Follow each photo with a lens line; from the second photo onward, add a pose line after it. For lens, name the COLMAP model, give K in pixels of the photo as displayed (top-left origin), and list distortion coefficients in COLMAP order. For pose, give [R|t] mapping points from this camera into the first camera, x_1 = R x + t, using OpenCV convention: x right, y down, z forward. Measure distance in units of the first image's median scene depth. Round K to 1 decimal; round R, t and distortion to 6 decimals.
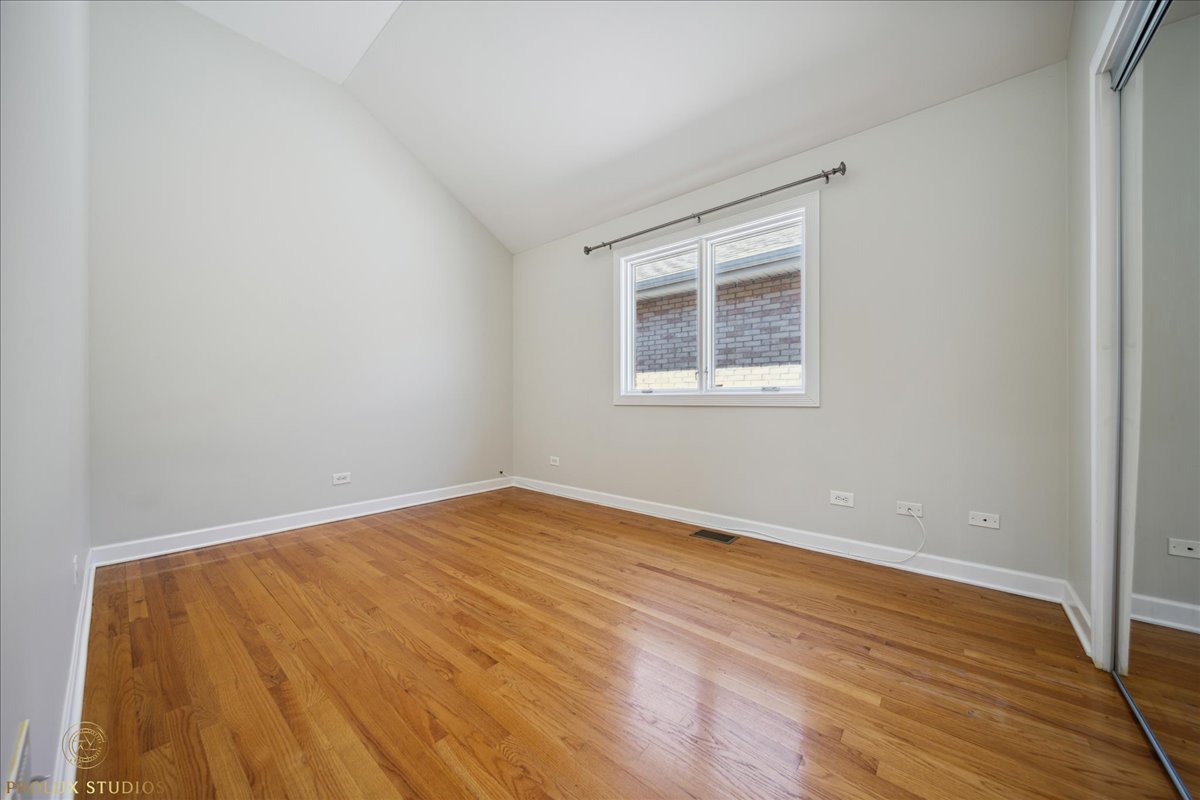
lens RADIAL K [[420.4, 0, 592.0], [0, 420.4, 392.6], [0, 0, 1]] dist [0.000825, 0.000028]
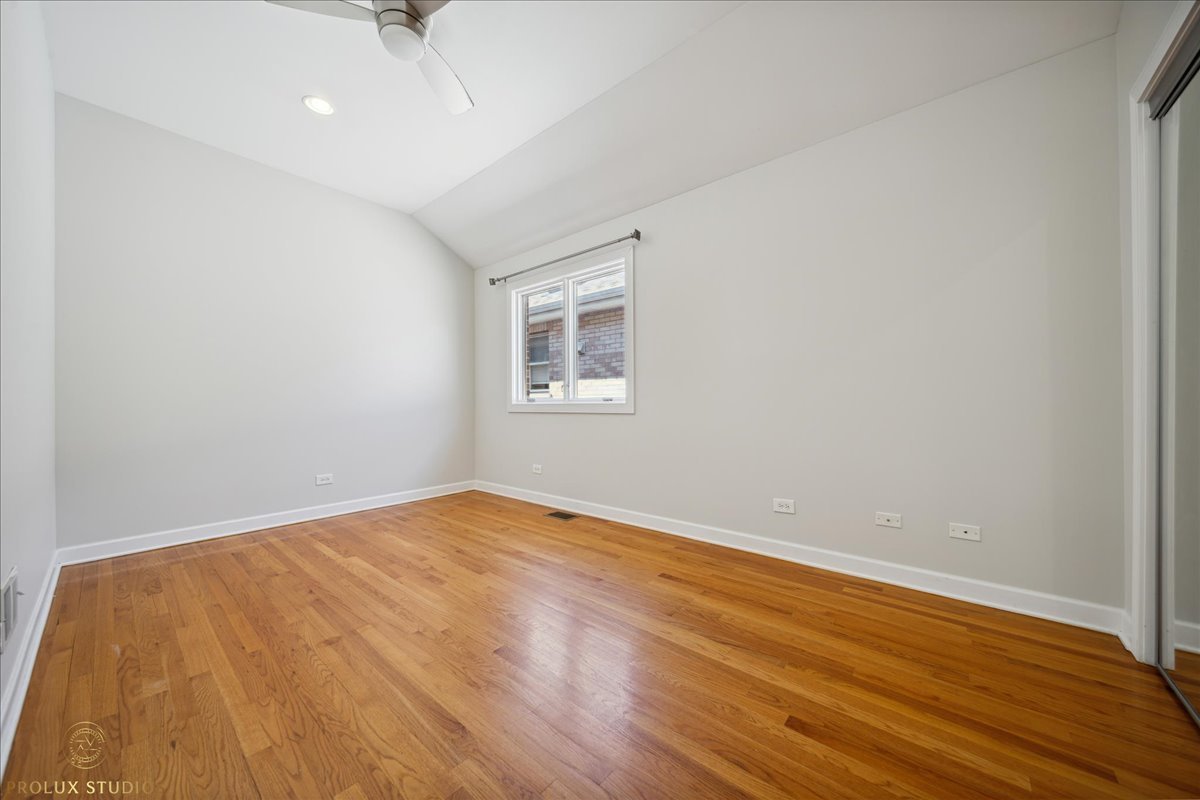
lens RADIAL K [[465.3, 0, 600.1], [0, 465.3, 399.3], [0, 0, 1]] dist [-0.000861, -0.000018]
pose [[0.998978, 0.001059, -0.045195, 0.398024], [-0.001103, 0.999999, -0.000946, -0.006100], [0.045194, 0.000994, 0.998978, -0.338862]]
